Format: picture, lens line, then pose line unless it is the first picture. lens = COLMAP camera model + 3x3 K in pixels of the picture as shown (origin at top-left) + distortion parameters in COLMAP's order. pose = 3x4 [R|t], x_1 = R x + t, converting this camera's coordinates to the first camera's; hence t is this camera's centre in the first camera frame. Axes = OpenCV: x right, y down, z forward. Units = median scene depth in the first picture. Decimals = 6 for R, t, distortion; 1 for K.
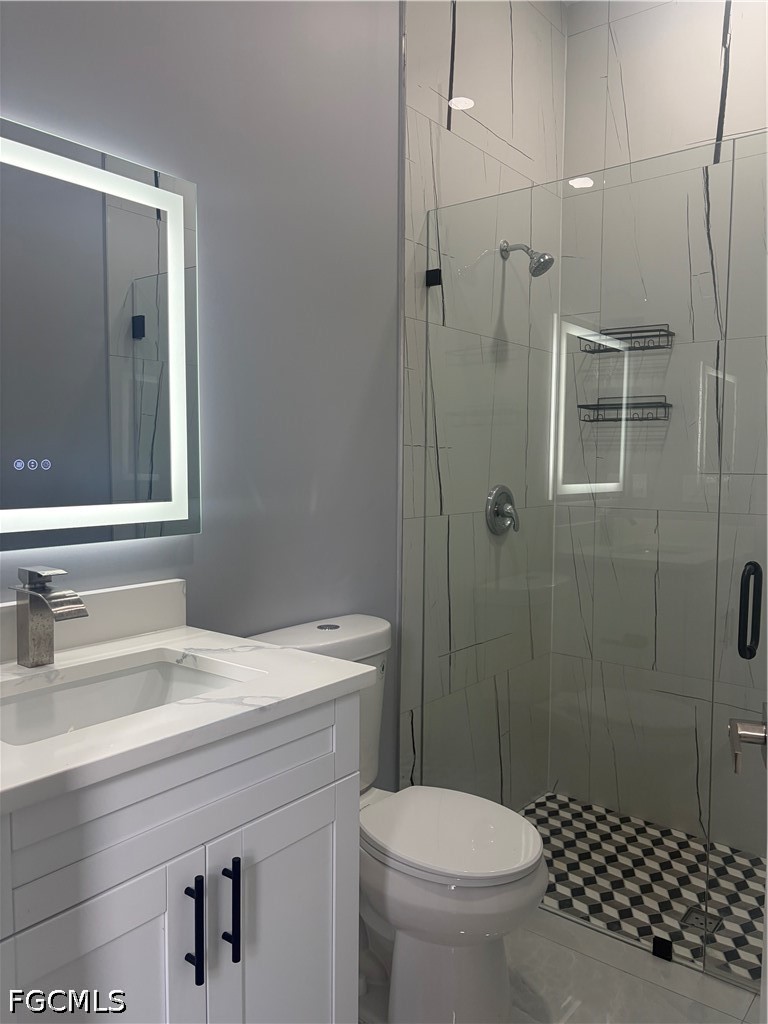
lens RADIAL K [[777.7, 0, 383.6], [0, 777.7, 511.7], [0, 0, 1]] dist [0.017405, -0.017945]
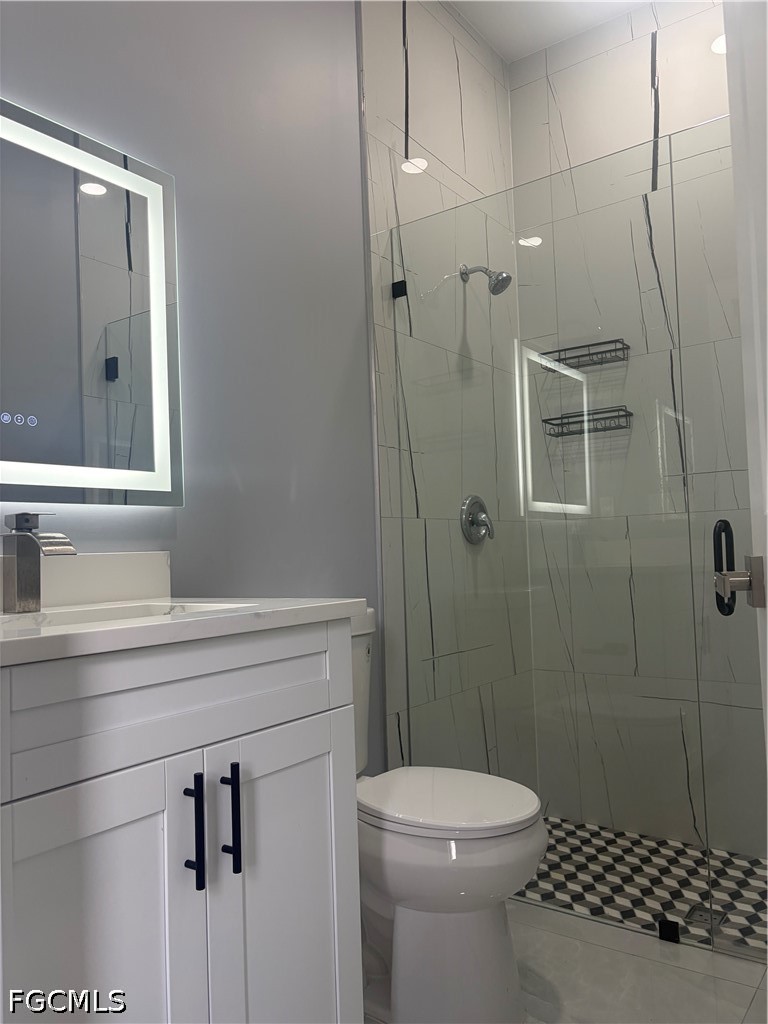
lens RADIAL K [[777.7, 0, 381.1], [0, 777.7, 517.9], [0, 0, 1]] dist [0.017405, -0.017945]
pose [[0.998348, -0.040891, 0.040370, -0.015209], [0.045186, 0.992685, -0.111956, 0.120887], [-0.035497, 0.113595, 0.992893, -0.007149]]
